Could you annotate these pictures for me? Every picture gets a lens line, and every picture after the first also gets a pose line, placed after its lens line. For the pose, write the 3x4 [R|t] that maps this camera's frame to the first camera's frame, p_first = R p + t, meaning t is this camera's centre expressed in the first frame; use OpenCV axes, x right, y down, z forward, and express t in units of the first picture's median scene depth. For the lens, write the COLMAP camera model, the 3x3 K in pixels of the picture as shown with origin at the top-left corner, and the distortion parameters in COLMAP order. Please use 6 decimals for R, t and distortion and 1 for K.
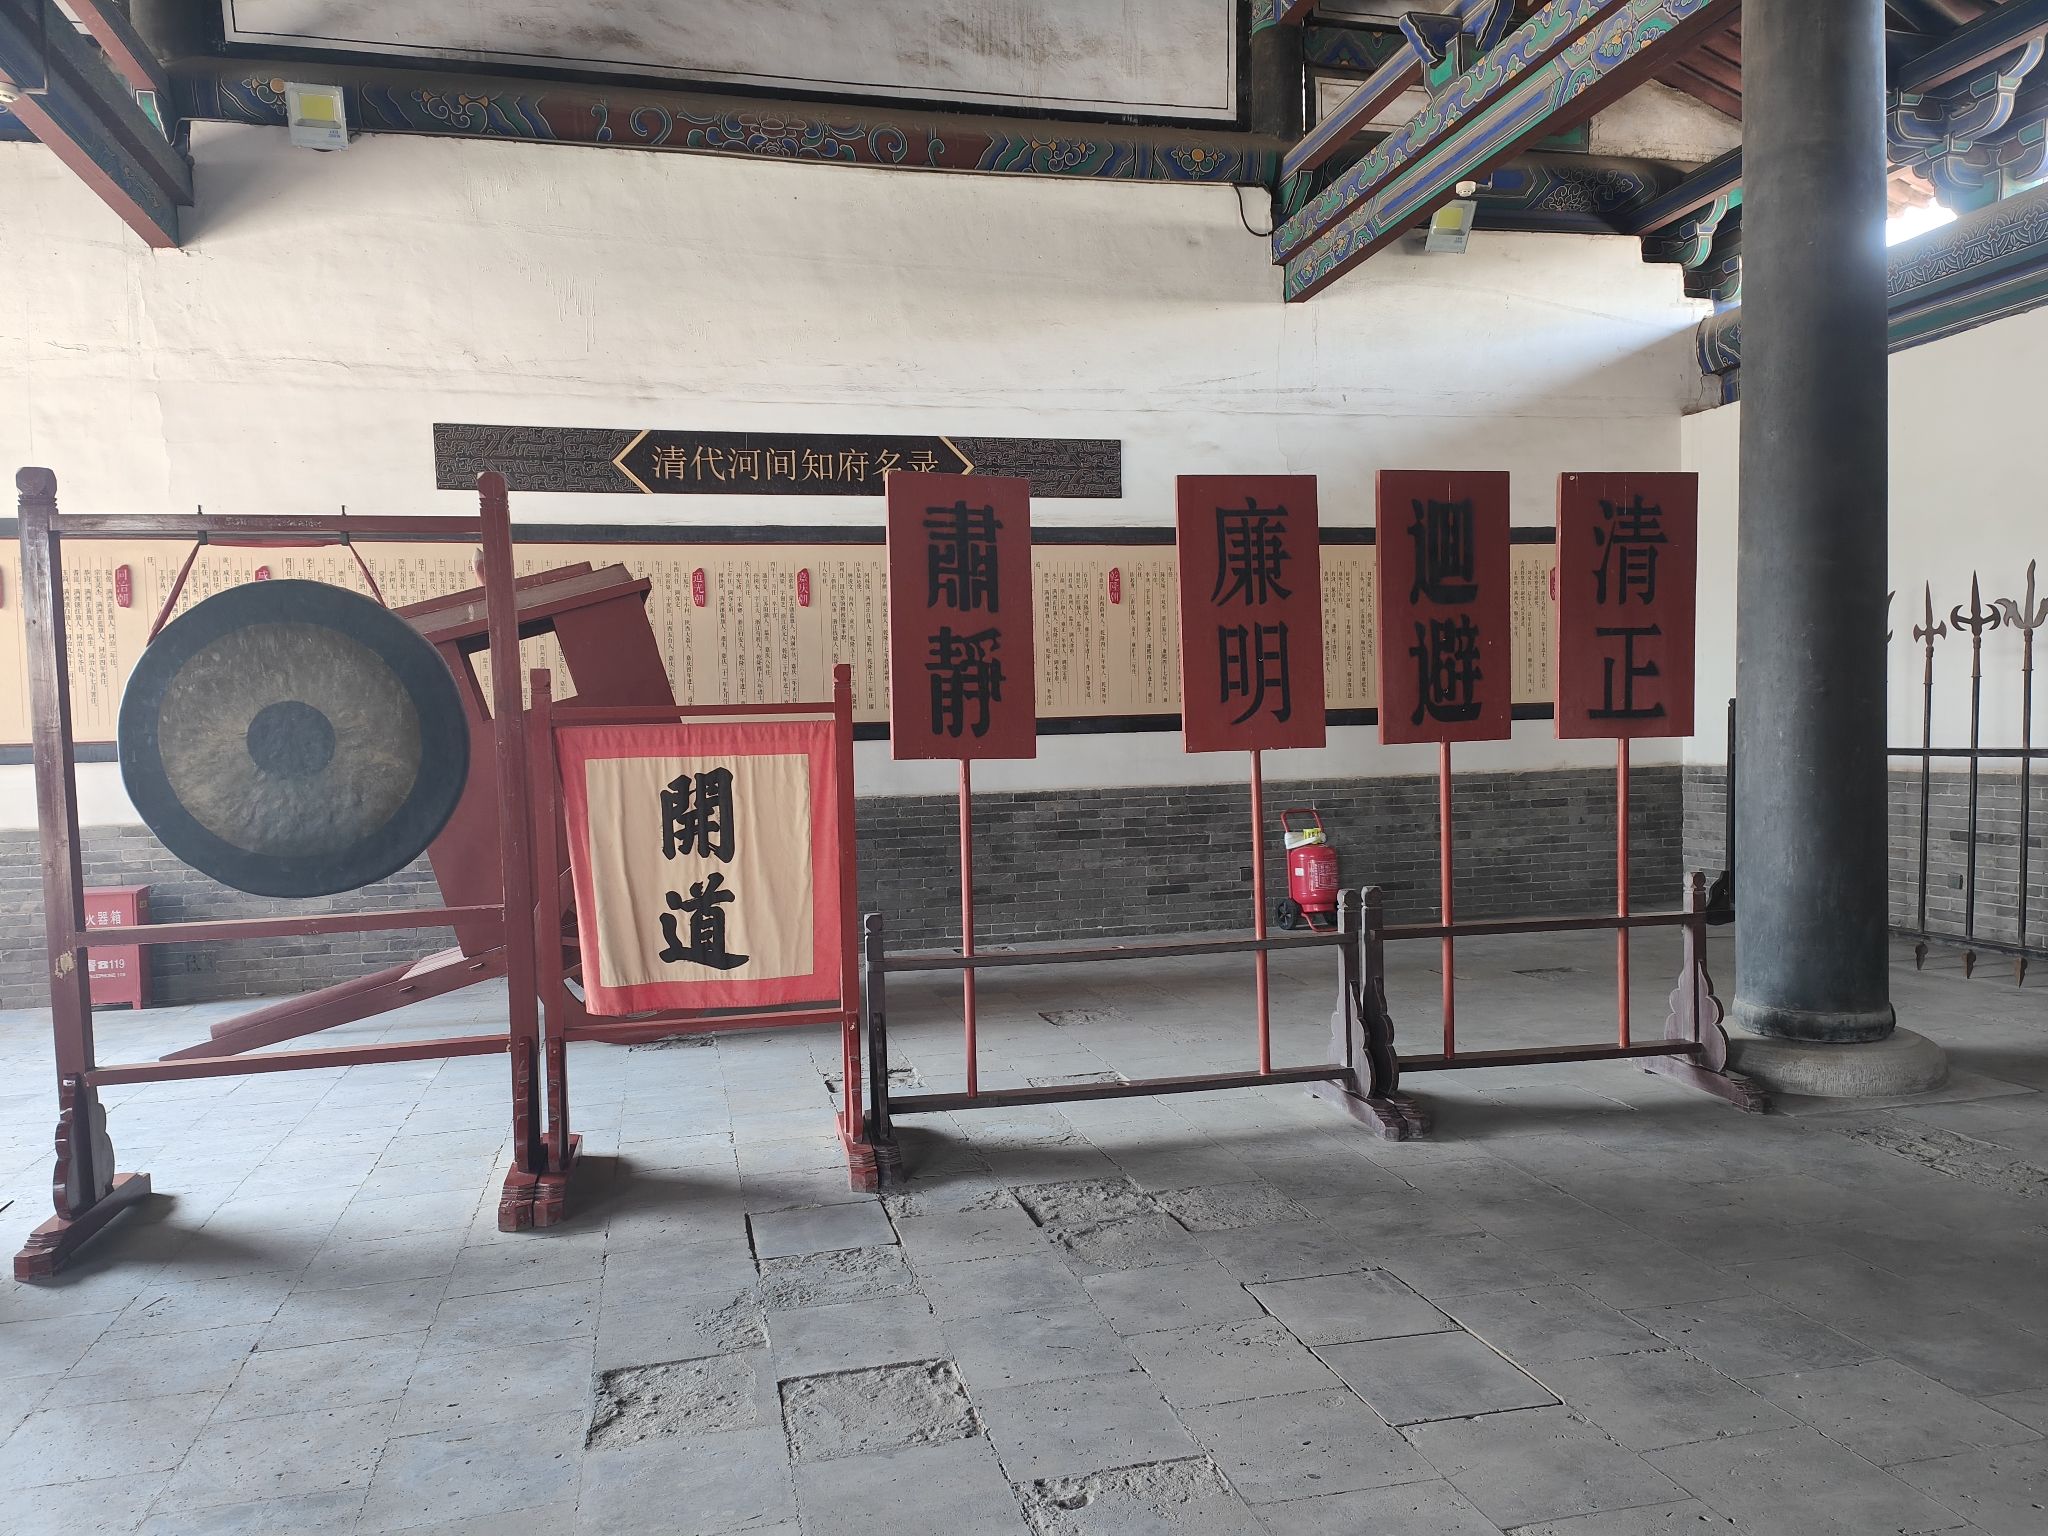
lens RADIAL K [[1478.0, 0, 1024.0], [0, 1478.0, 768.0], [0, 0, 1]] dist [0.030450, -0.003173]
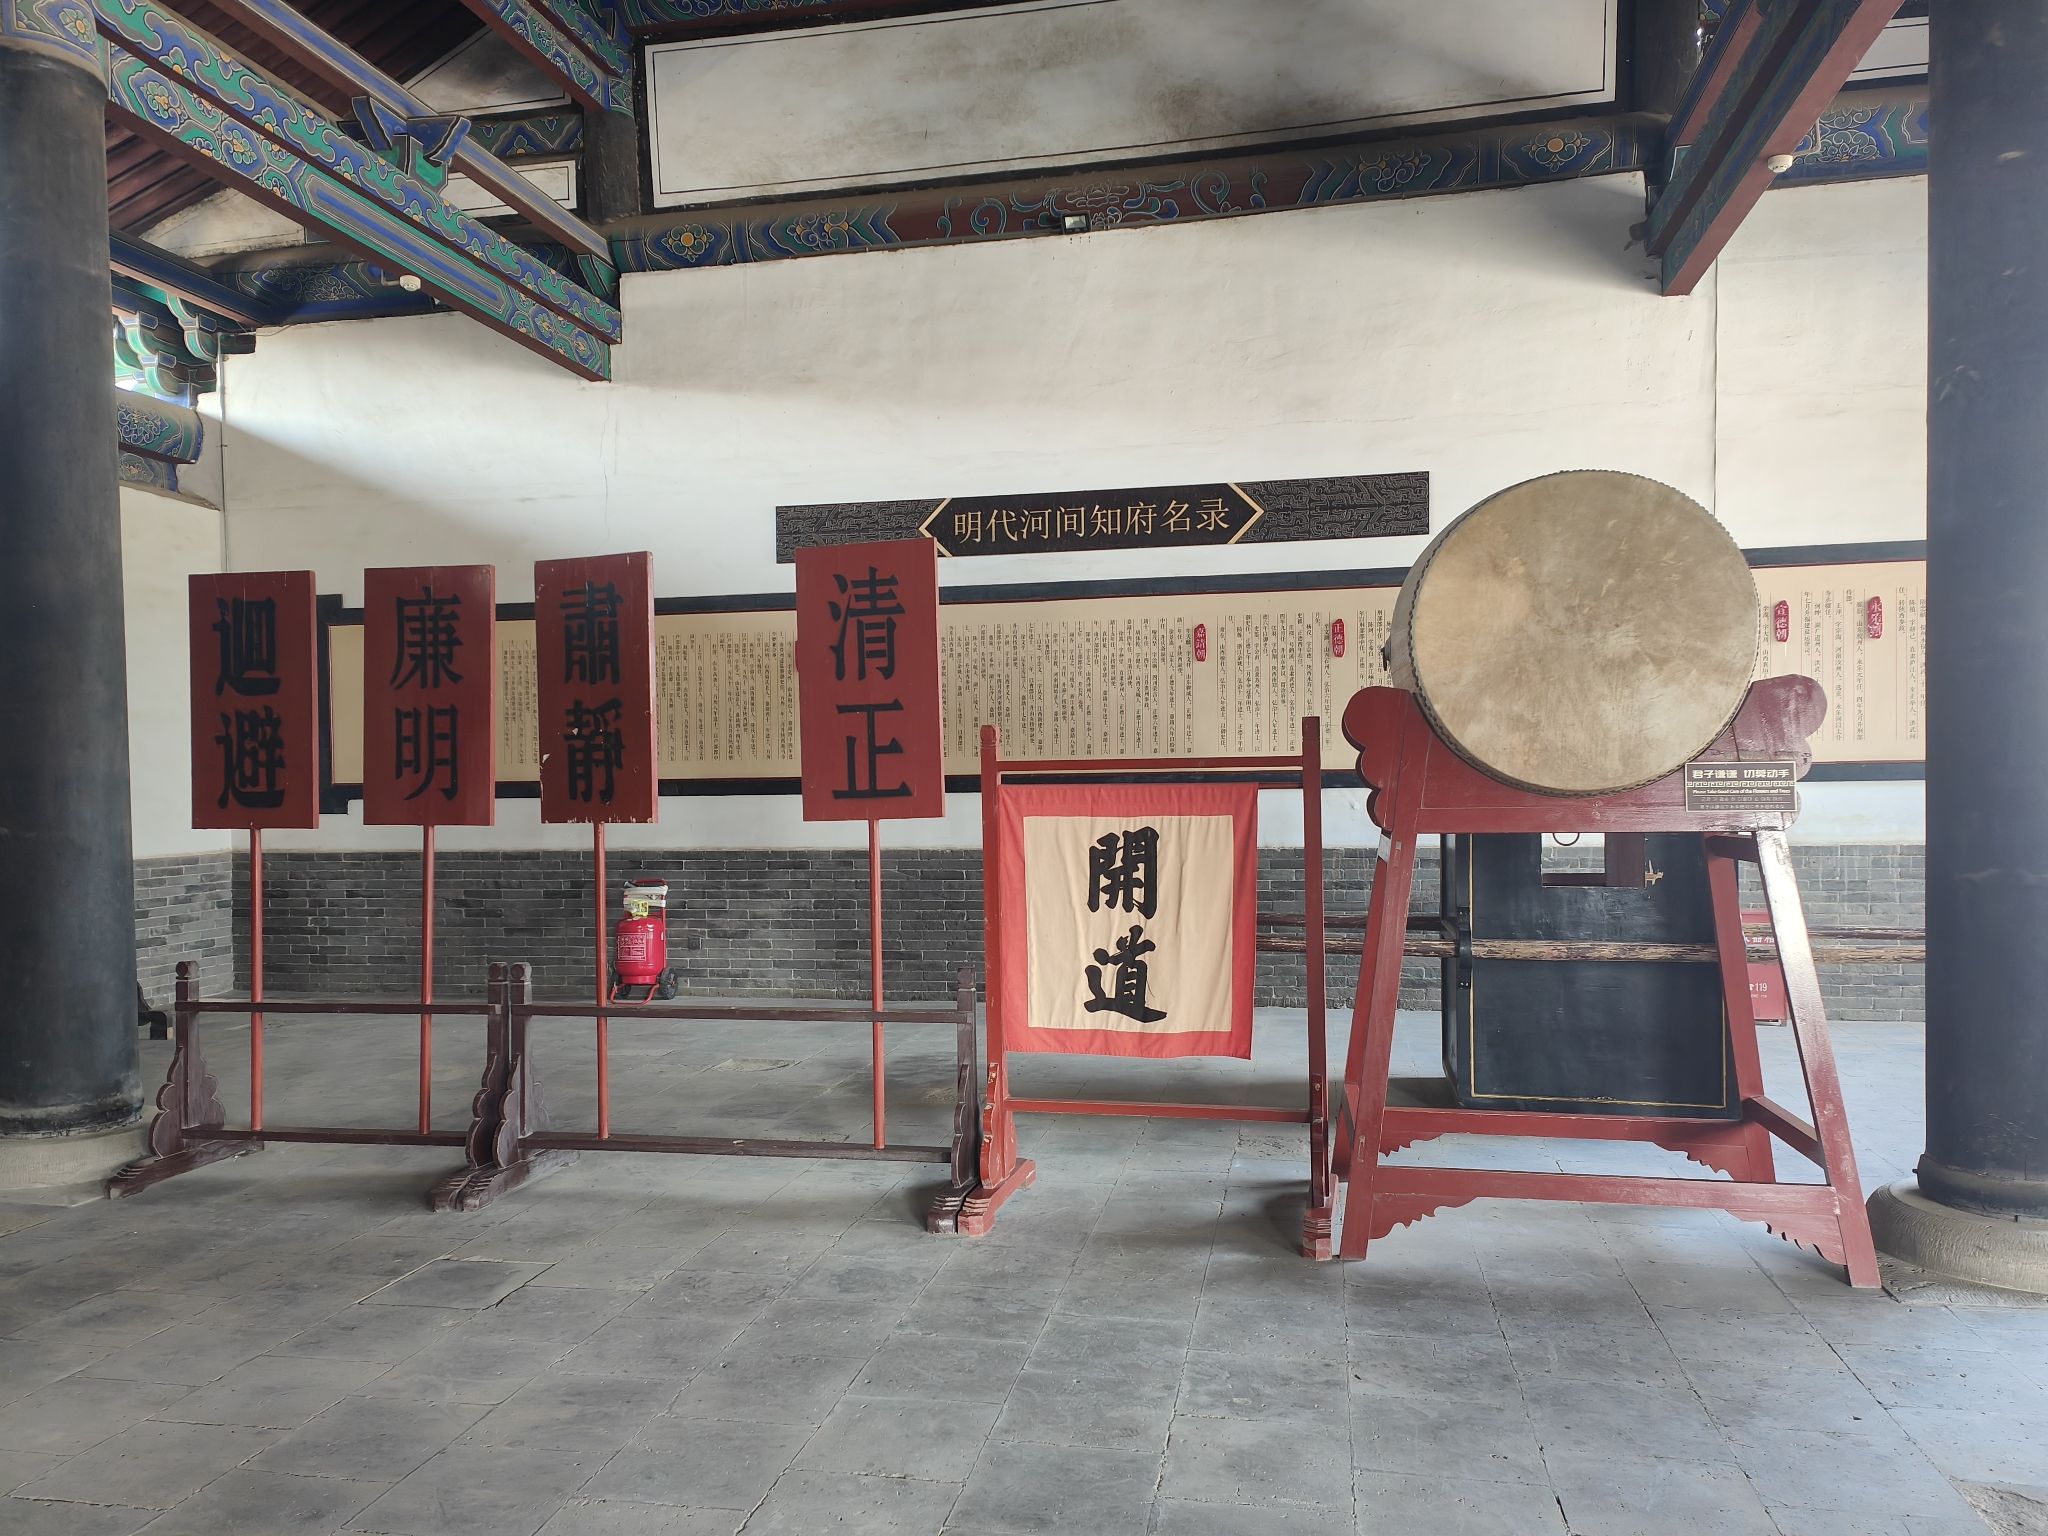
lens RADIAL K [[1531.0, 0, 1024.0], [0, 1531.0, 768.0], [0, 0, 1]] dist [0.080081, 0.001730]
pose [[0.911151, 0.008908, -0.411977, 0.903952], [-0.022303, 0.999367, -0.027717, -0.028745], [0.411469, 0.034443, 0.910773, 0.148266]]
